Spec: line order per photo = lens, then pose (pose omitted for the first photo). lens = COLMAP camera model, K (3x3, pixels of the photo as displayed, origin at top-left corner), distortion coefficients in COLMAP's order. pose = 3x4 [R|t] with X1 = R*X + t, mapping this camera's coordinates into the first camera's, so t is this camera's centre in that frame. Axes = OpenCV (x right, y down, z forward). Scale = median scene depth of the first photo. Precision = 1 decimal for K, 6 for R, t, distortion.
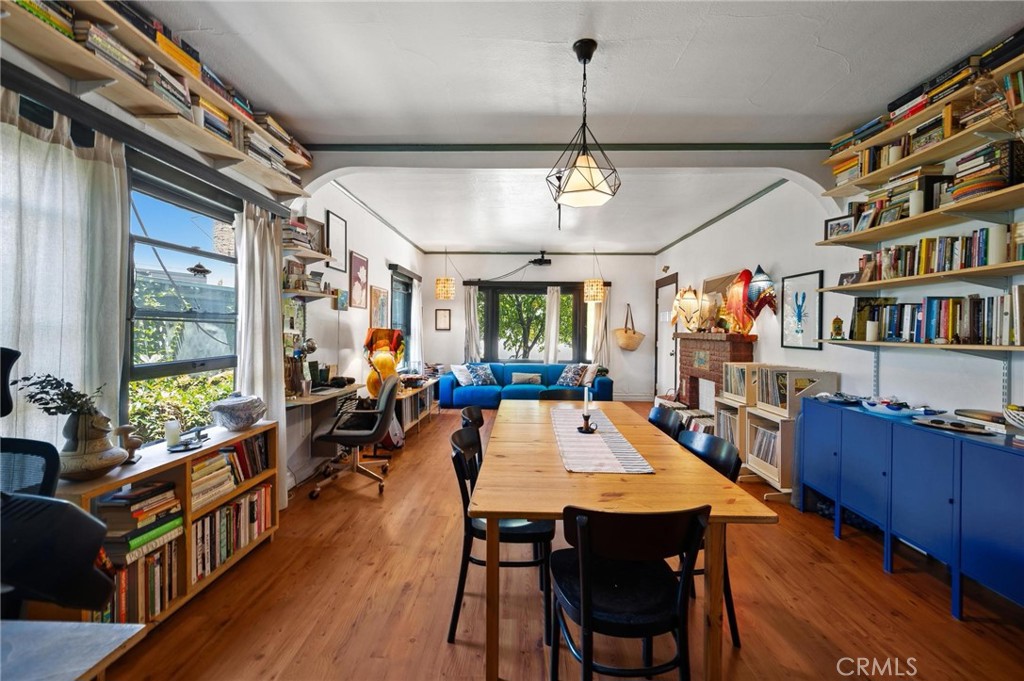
lens RADIAL K [[406.8, 0, 525.1], [0, 406.8, 330.7], [0, 0, 1]] dist [-0.001136, 0.000319]
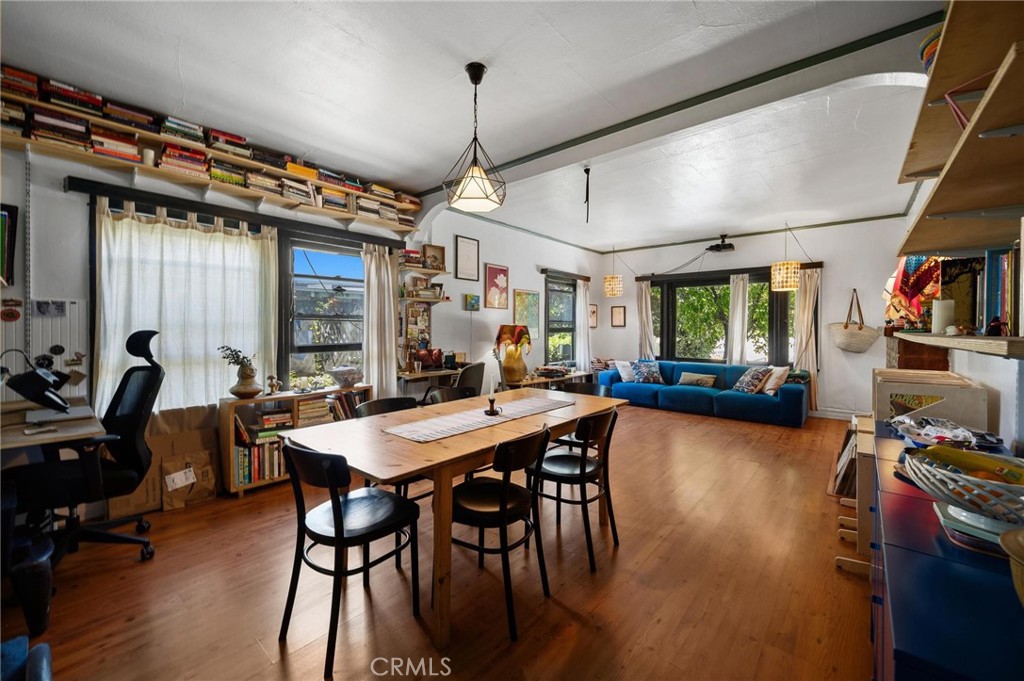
lens RADIAL K [[406.8, 0, 527.3], [0, 406.8, 329.5], [0, 0, 1]] dist [-0.001136, 0.000319]
pose [[0.778926, -0.004834, -0.627098, 0.492886], [0.004694, 0.999987, -0.001877, 0.011802], [0.627099, -0.001481, 0.778938, 0.112262]]
